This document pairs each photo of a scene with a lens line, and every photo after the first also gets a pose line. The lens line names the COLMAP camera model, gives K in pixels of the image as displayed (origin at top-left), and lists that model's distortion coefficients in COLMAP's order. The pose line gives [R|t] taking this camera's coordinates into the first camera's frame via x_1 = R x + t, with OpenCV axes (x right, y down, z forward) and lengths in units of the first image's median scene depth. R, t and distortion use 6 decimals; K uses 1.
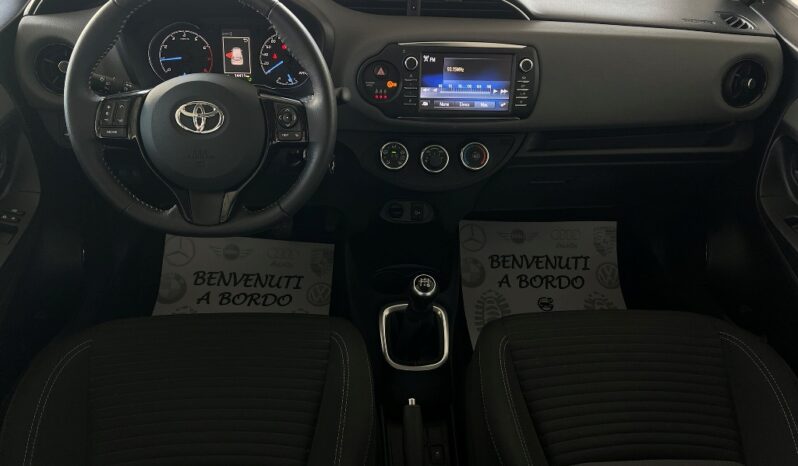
lens RADIAL K [[600.3, 0, 400.4], [0, 600.3, 236.6], [0, 0, 1]] dist [0.025421, -0.031285]
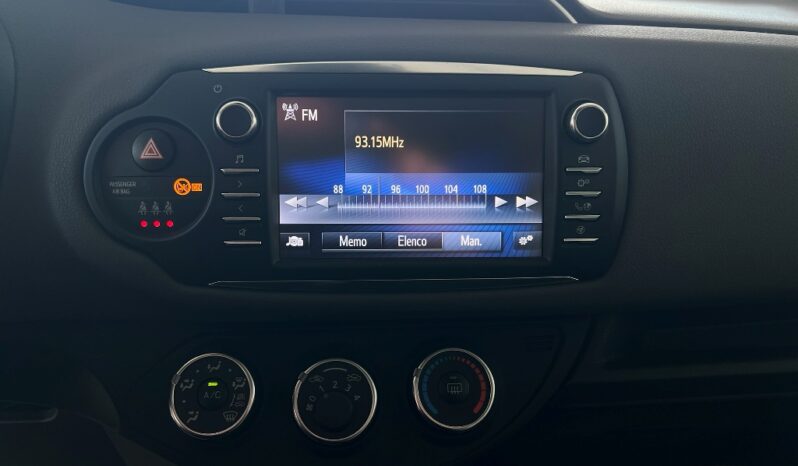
lens RADIAL K [[600.3, 0, 398.5], [0, 600.3, 225.3], [0, 0, 1]] dist [0.025421, -0.031285]
pose [[0.999452, -0.022937, -0.023874, 0.107507], [0.015688, 0.963131, -0.268574, -0.137812], [0.029153, 0.268052, 0.962963, 0.671781]]
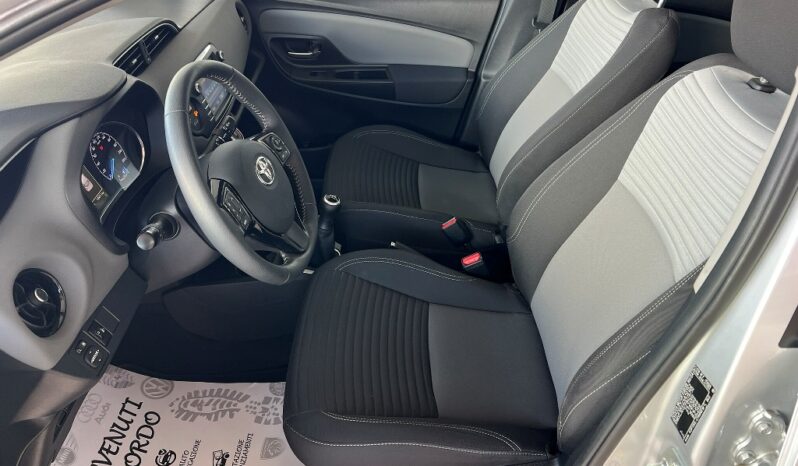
lens RADIAL K [[600.3, 0, 397.0], [0, 600.3, 233.8], [0, 0, 1]] dist [0.025421, -0.031285]
pose [[0.062562, -0.614790, 0.786206, -1.040774], [0.600380, 0.652459, 0.462430, -0.401025], [-0.797264, 0.443091, 0.409927, 0.298799]]
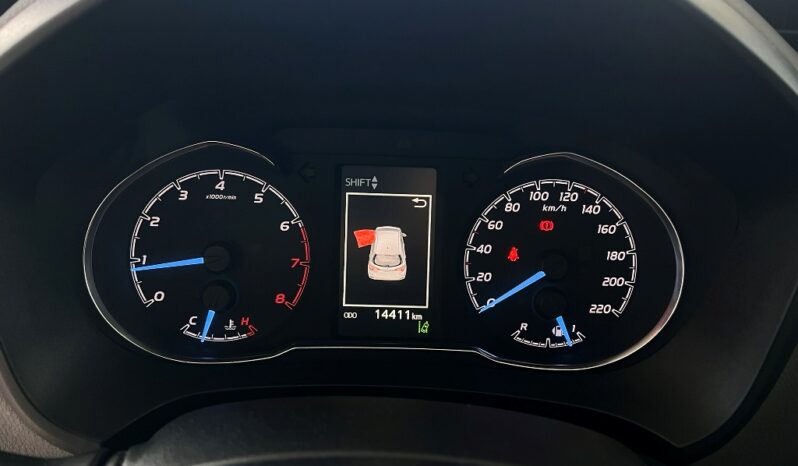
lens RADIAL K [[600.3, 0, 398.1], [0, 600.3, 237.6], [0, 0, 1]] dist [0.025421, -0.031285]
pose [[0.999313, 0.014830, -0.033972, -0.265310], [-0.021540, 0.978185, -0.206617, -0.254106], [0.030167, 0.207207, 0.977832, 0.730820]]
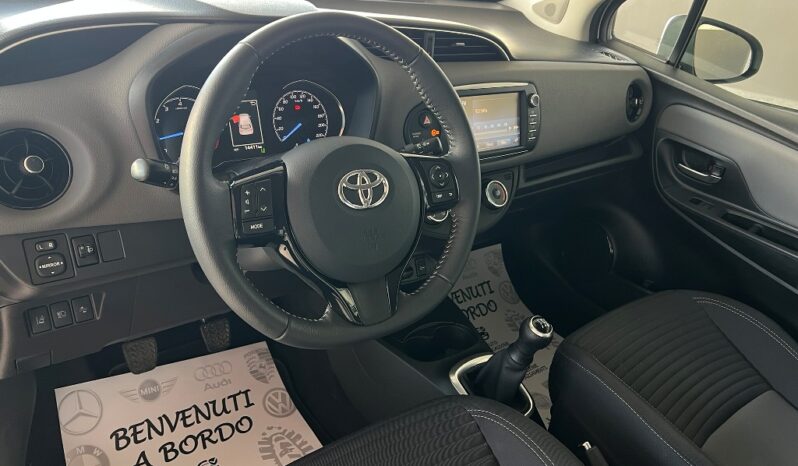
lens RADIAL K [[600.3, 0, 400.8], [0, 600.3, 235.8], [0, 0, 1]] dist [0.025421, -0.031285]
pose [[0.818964, -0.206526, 0.535393, -0.579222], [0.263055, 0.964302, -0.030406, -0.082152], [-0.510000, 0.165739, 0.844056, 0.259307]]
